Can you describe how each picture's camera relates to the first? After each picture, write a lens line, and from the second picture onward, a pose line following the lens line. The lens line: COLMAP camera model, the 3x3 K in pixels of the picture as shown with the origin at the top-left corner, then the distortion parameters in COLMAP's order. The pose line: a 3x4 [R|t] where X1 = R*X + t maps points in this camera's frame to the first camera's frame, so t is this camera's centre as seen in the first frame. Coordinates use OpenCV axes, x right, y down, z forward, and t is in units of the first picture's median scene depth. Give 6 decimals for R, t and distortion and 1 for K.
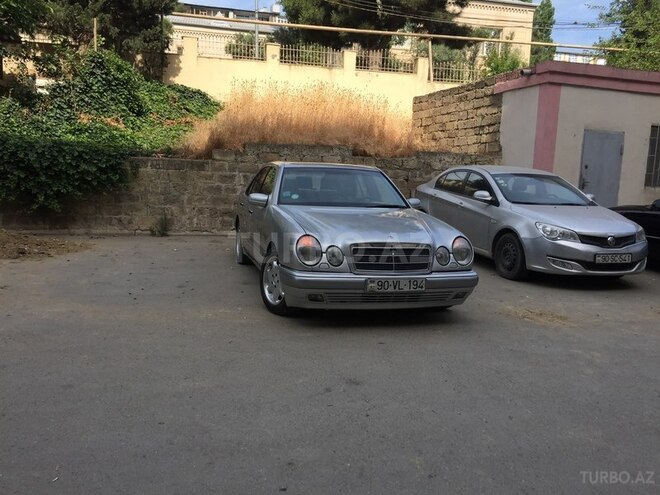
lens RADIAL K [[547.2, 0, 313.6], [0, 547.2, 246.4], [0, 0, 1]] dist [0.055247, -0.002191]
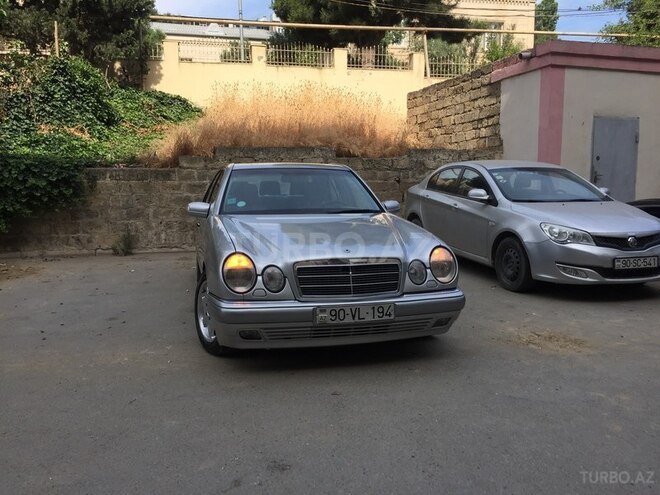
lens RADIAL K [[555.7, 0, 316.1], [0, 555.7, 248.0], [0, 0, 1]] dist [0.058581, -0.006922]
pose [[0.999096, -0.040851, -0.011761, 0.044363], [0.040691, 0.999080, -0.013553, -0.005174], [0.012304, 0.013062, 0.999839, 0.091203]]
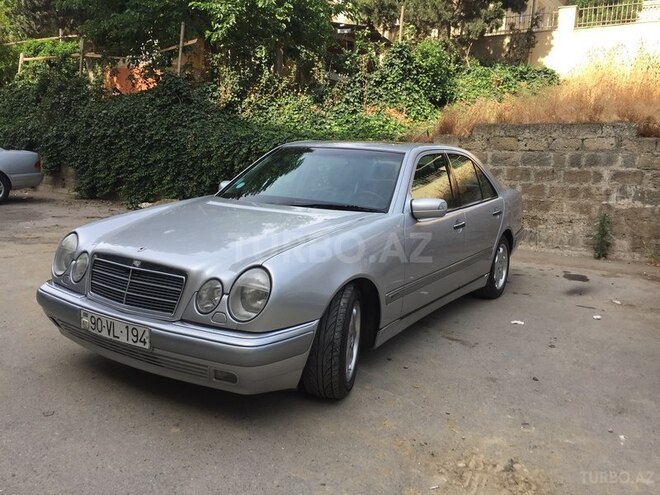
lens RADIAL K [[547.2, 0, 313.6], [0, 547.2, 246.4], [0, 0, 1]] dist [0.055247, -0.002191]
pose [[0.695235, 0.111214, -0.710126, 0.295411], [-0.110790, 0.992732, 0.047007, -0.029265], [0.710193, 0.045994, 0.702503, 0.296867]]
